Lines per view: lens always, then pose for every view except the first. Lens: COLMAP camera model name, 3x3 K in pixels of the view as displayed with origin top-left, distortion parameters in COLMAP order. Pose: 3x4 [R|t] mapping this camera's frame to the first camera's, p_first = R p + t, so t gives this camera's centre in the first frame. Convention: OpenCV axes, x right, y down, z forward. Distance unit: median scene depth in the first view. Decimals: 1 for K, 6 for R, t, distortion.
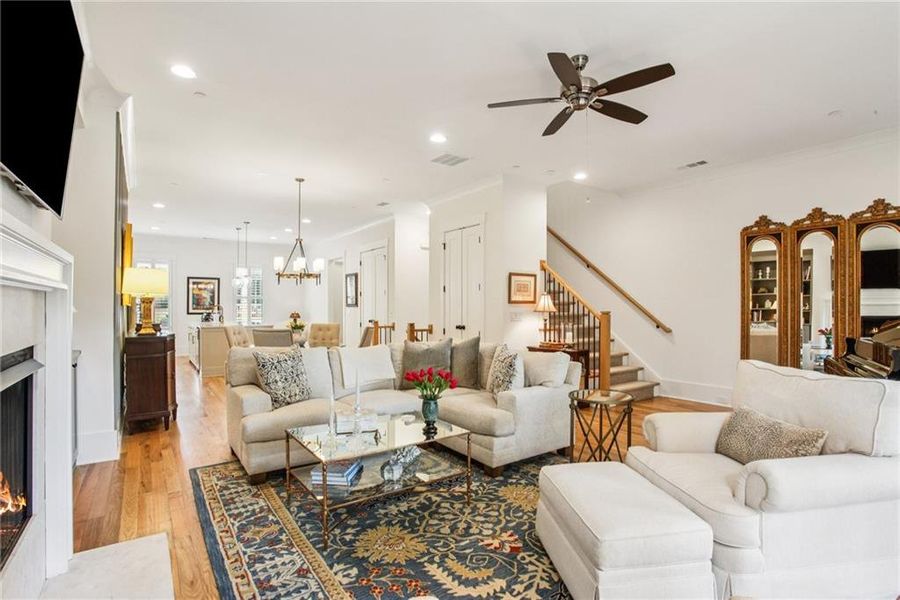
lens RADIAL K [[449.5, 0, 447.9], [0, 449.5, 302.9], [0, 0, 1]] dist [-0.018910, 0.009153]
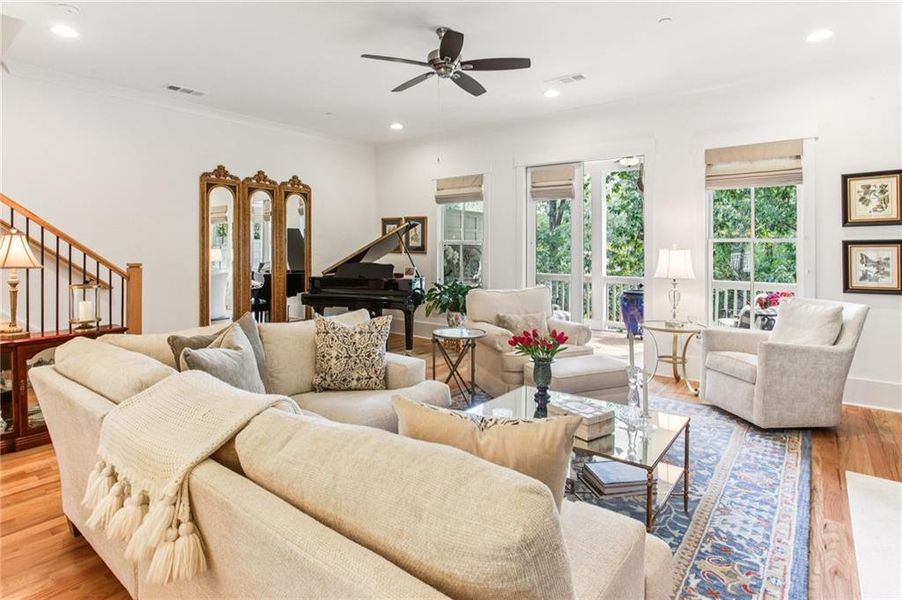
lens RADIAL K [[464.8, 0, 450.6], [0, 464.8, 250.3], [0, 0, 1]] dist [-0.031005, 0.007989]
pose [[-0.284732, -0.007883, 0.958575, -0.813321], [-0.009883, 0.999937, 0.005288, -0.015123], [-0.958556, -0.007968, -0.284792, 1.336025]]
